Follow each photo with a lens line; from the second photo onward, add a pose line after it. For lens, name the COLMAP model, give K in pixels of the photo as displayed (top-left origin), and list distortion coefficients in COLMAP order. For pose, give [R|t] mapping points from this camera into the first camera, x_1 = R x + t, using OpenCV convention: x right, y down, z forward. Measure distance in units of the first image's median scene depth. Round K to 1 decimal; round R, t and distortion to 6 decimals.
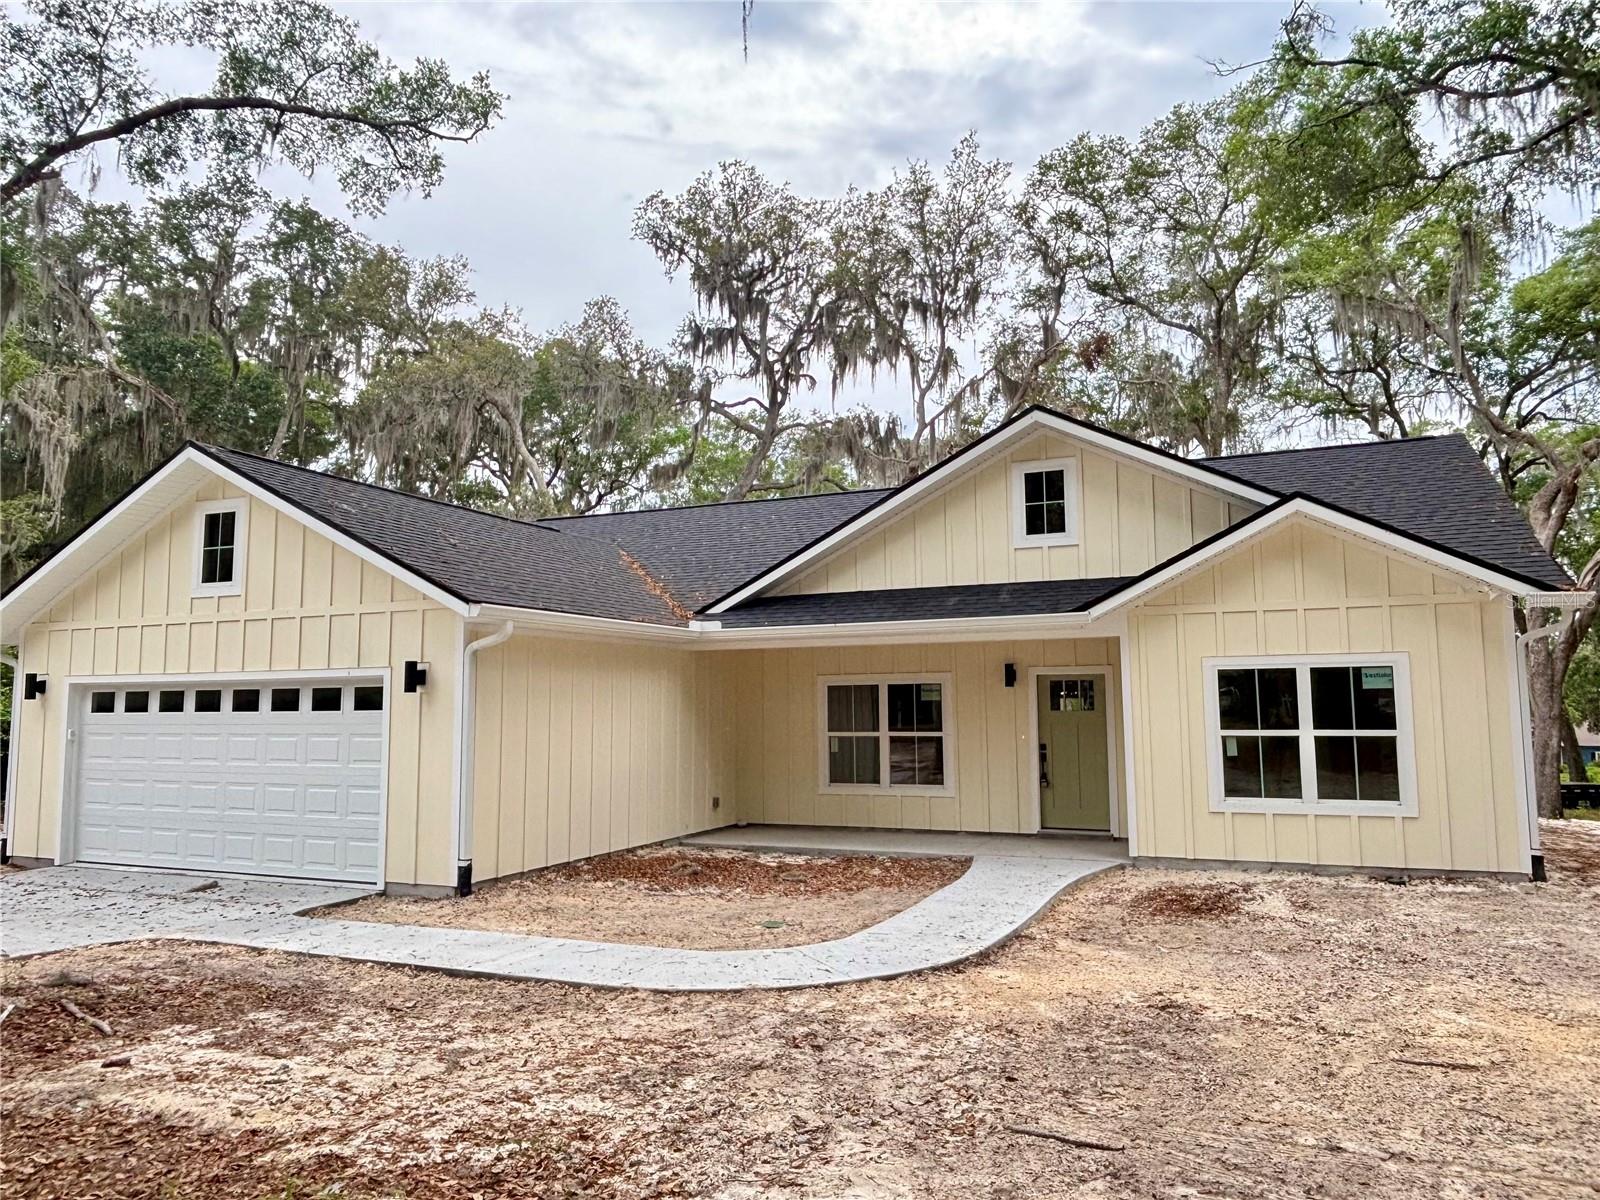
lens RADIAL K [[1098.0, 0, 794.4], [0, 1098.0, 598.3], [0, 0, 1]] dist [0.051495, -0.062636]
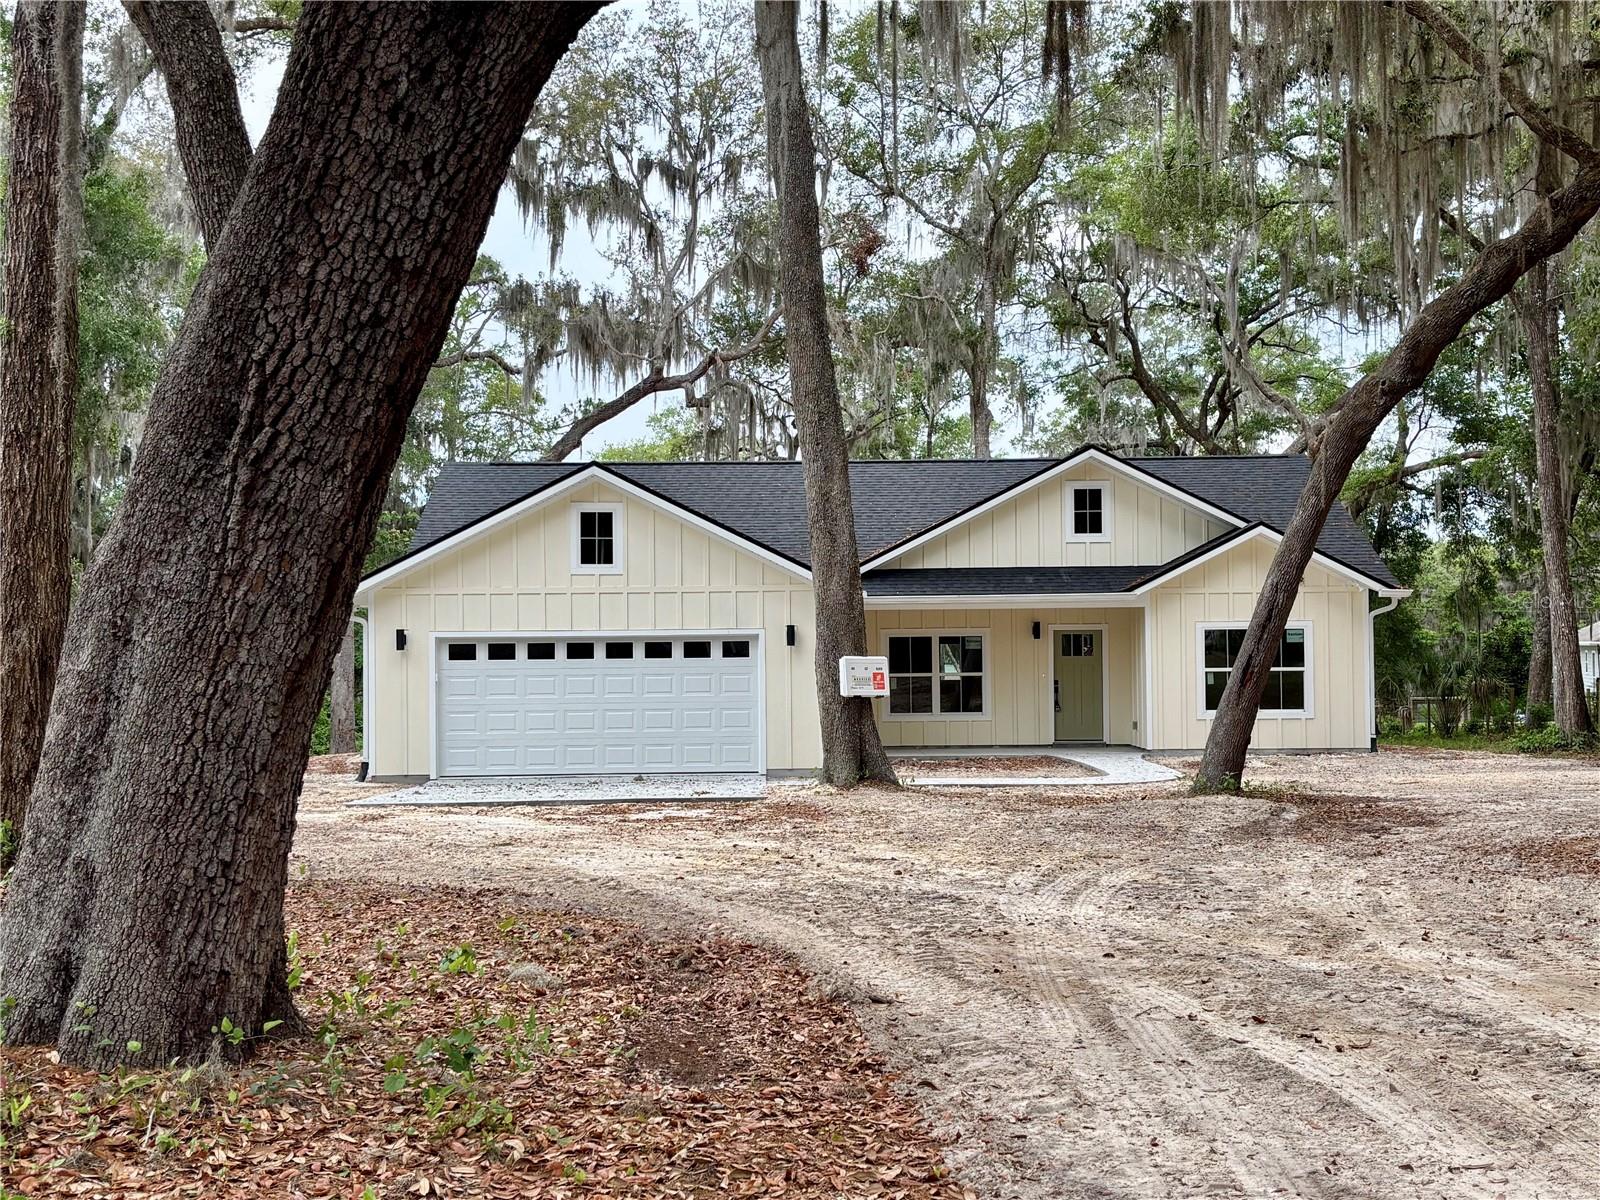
lens RADIAL K [[1955.1, 0, 800.0], [0, 1955.1, 600.0], [0, 0, 1]] dist [0.167586, -0.000043]
pose [[0.908348, 0.008406, 0.418131, -0.407273], [-0.038964, 0.997150, 0.064599, -0.042234], [-0.416396, -0.074971, 0.906087, -0.401632]]
